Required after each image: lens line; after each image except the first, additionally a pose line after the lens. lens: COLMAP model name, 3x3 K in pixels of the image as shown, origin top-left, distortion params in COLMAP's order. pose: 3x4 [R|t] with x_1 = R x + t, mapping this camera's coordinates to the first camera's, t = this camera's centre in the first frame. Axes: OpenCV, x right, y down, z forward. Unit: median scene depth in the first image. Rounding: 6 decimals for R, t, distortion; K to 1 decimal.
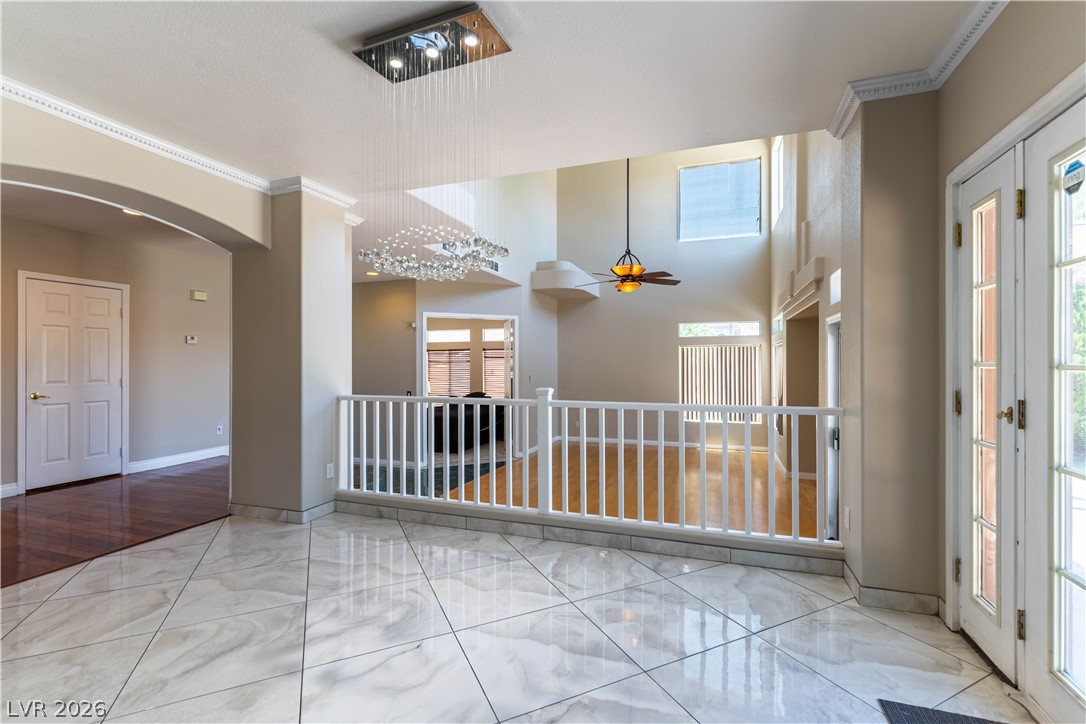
lens RADIAL K [[475.6, 0, 542.4], [0, 475.6, 364.9], [0, 0, 1]] dist [0.000040, 0.000003]
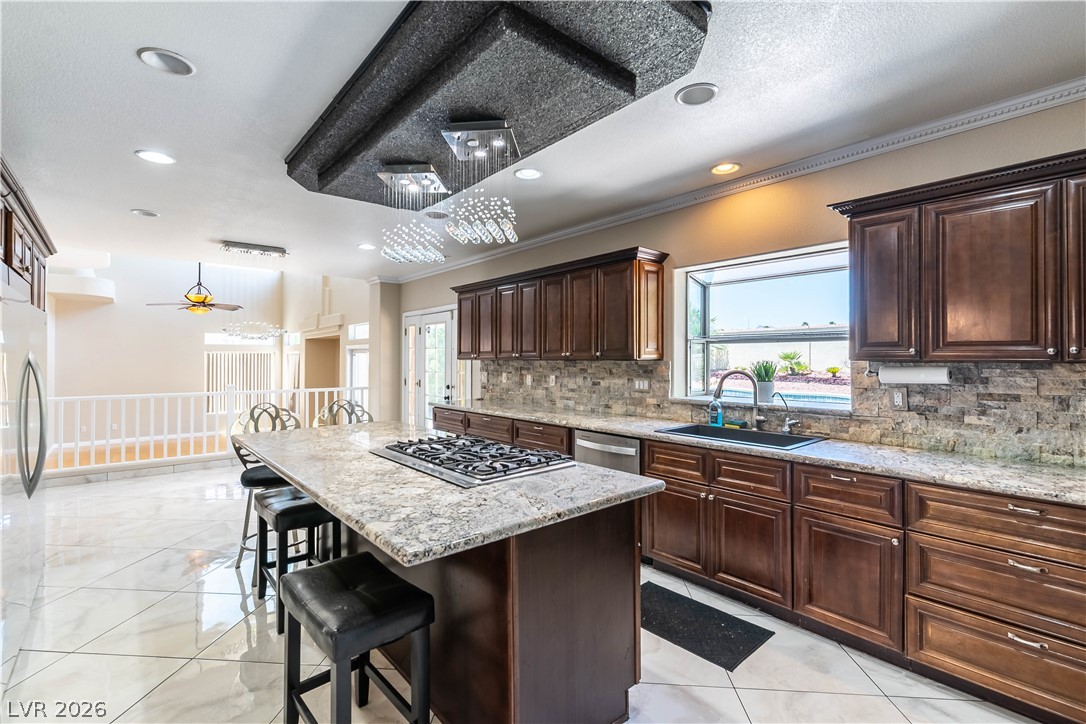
lens RADIAL K [[477.7, 0, 559.4], [0, 477.7, 357.5], [0, 0, 1]] dist [-0.000386, 0.000128]
pose [[0.461173, 0.005000, 0.887296, -0.540082], [0.000520, 0.999982, -0.005906, -0.023881], [-0.887310, 0.003185, 0.461163, -0.508342]]
